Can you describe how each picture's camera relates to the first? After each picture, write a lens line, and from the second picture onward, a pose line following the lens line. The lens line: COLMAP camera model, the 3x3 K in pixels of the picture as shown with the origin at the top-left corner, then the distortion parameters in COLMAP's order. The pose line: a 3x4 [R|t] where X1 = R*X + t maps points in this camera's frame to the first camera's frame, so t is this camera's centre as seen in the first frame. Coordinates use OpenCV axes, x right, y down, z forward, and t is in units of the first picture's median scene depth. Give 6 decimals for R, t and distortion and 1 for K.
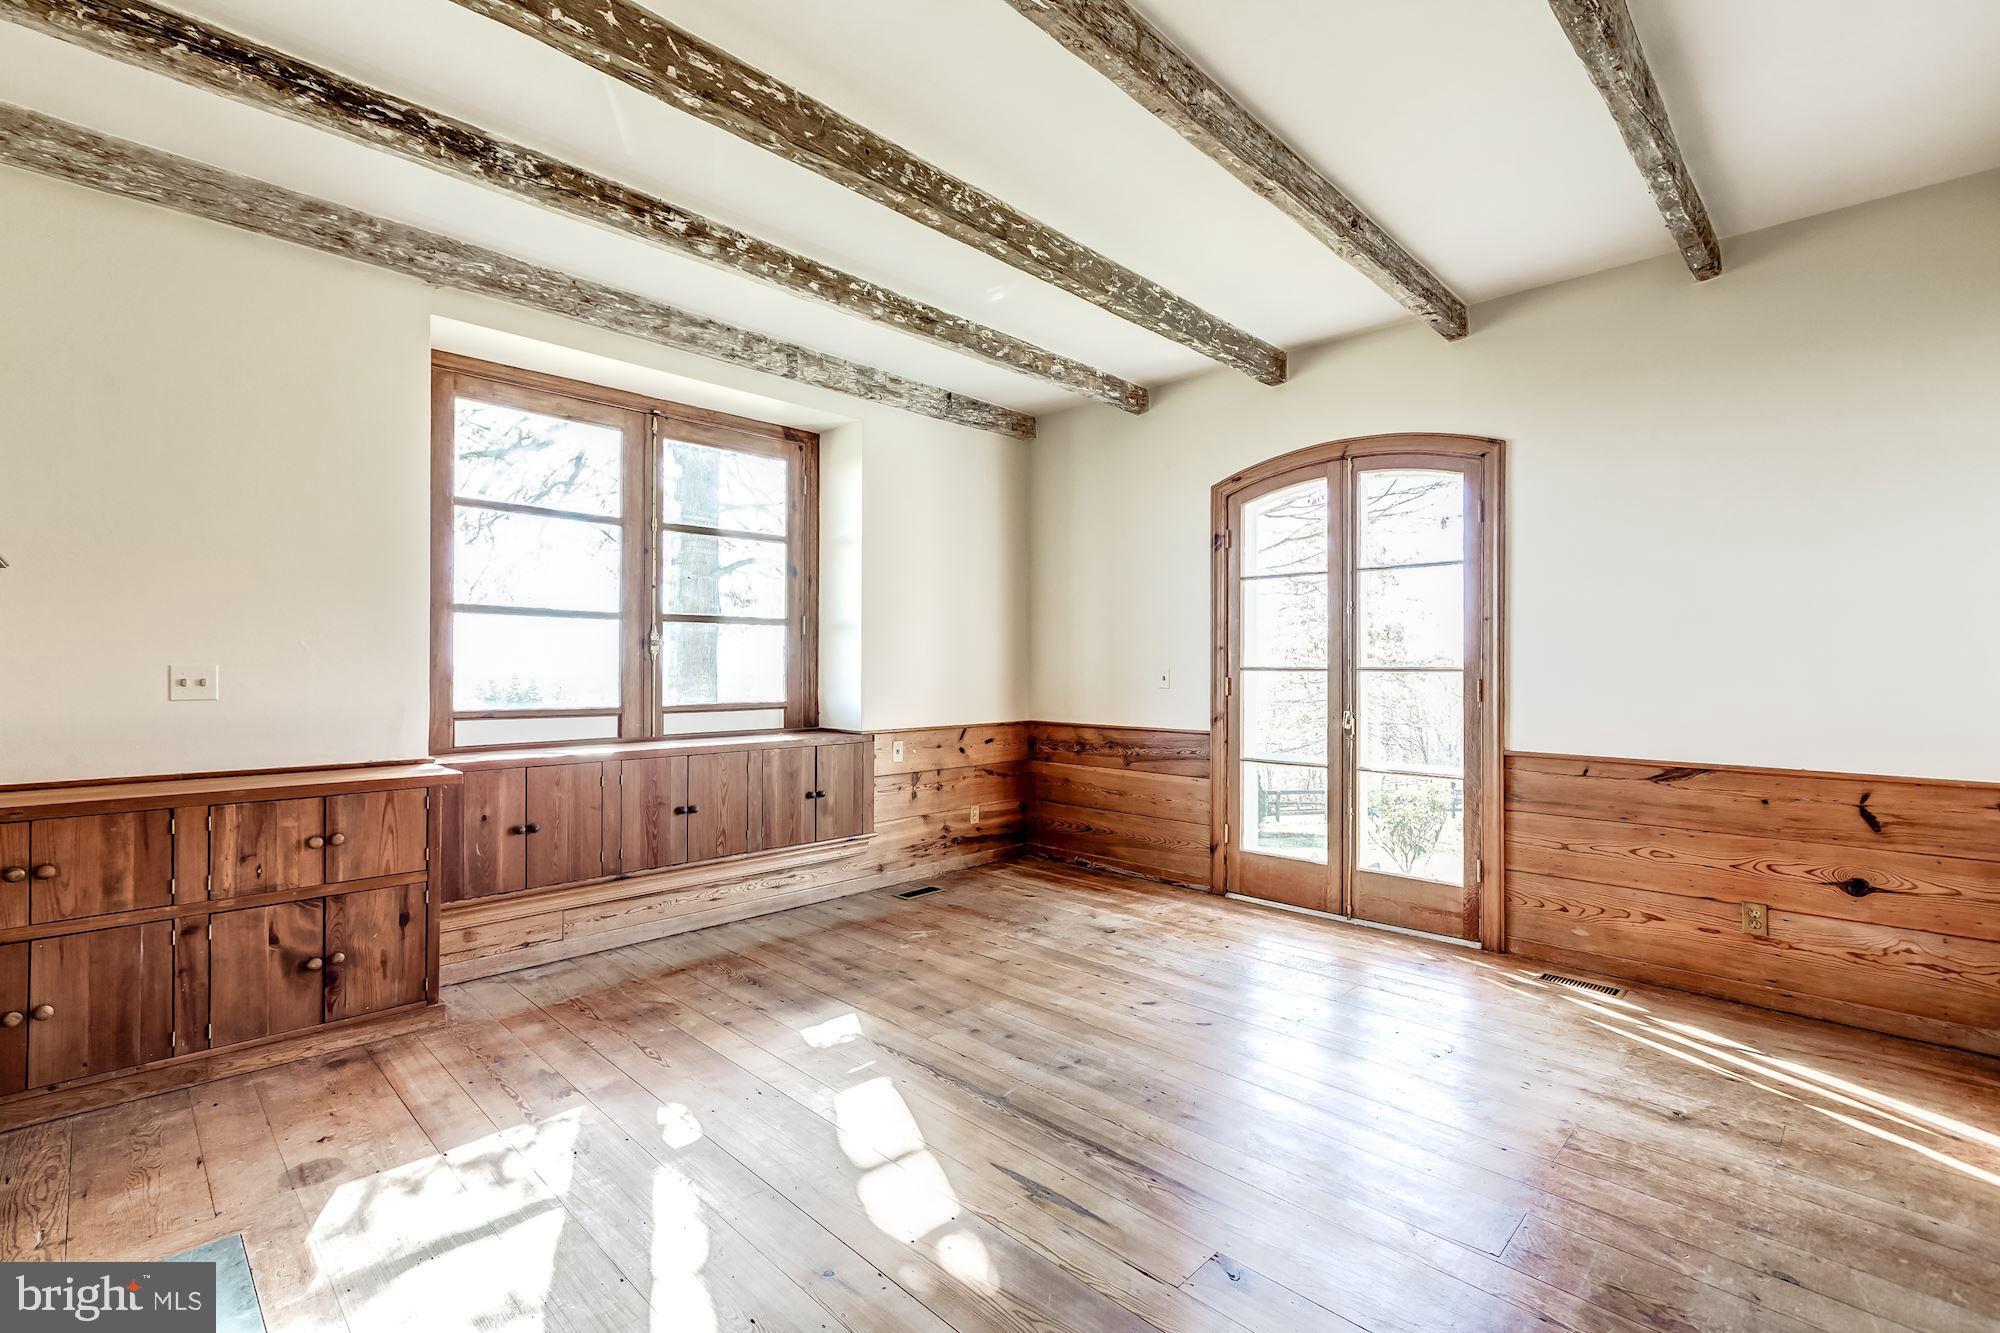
lens RADIAL K [[888.8, 0, 1000.6], [0, 888.8, 663.6], [0, 0, 1]] dist [0.012892, 0.000269]
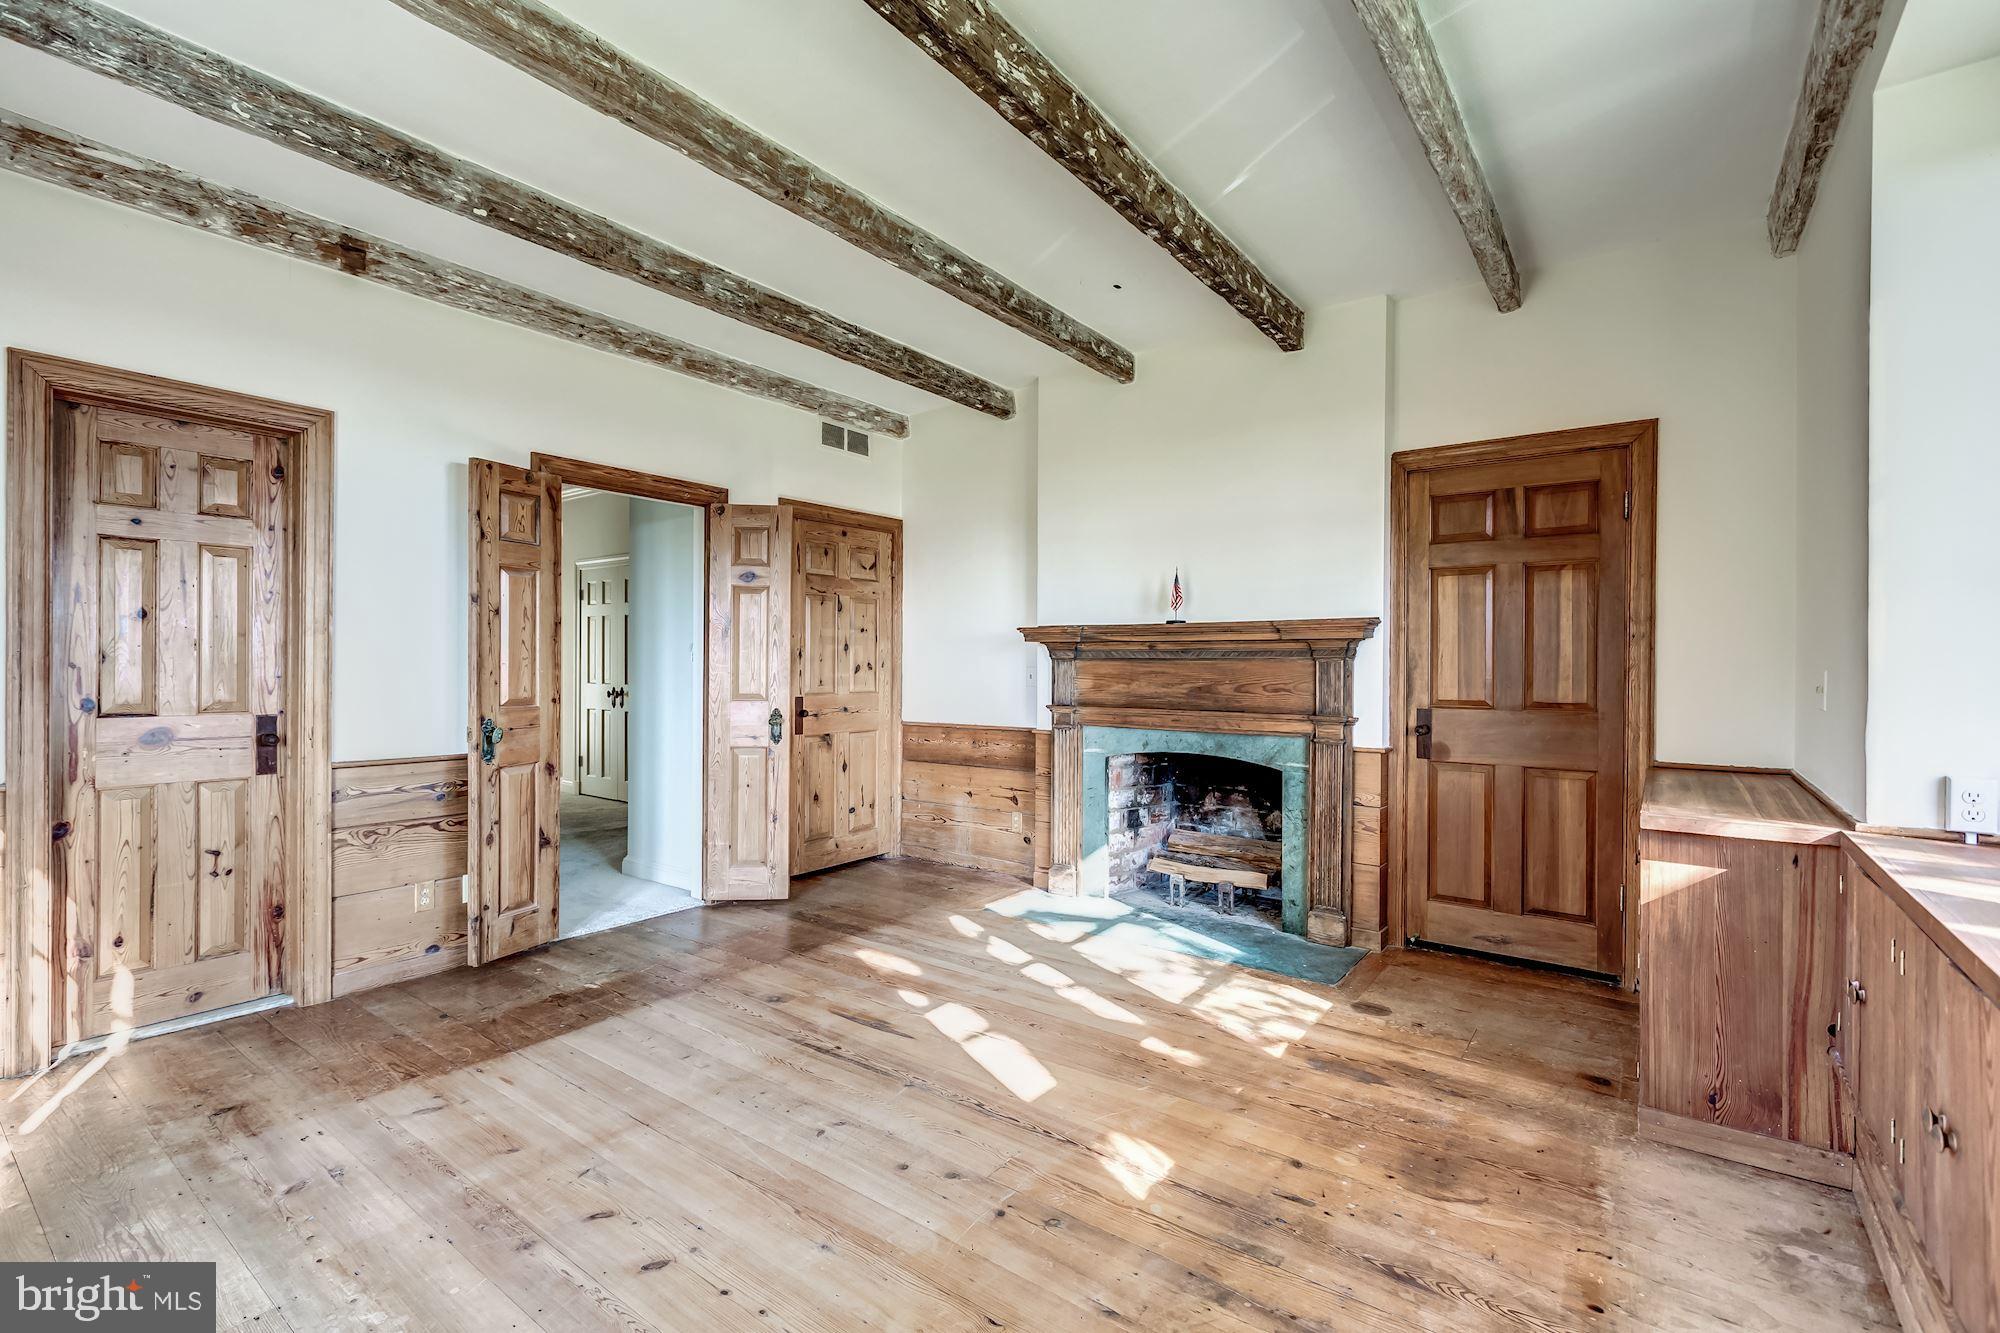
lens RADIAL K [[888.8, 0, 1002.3], [0, 888.8, 670.5], [0, 0, 1]] dist [0.012892, 0.000269]
pose [[-0.990531, -0.008509, -0.137023, 0.035428], [-0.009206, 0.999948, 0.004452, 0.003122], [0.136978, 0.005671, -0.990558, 1.860678]]
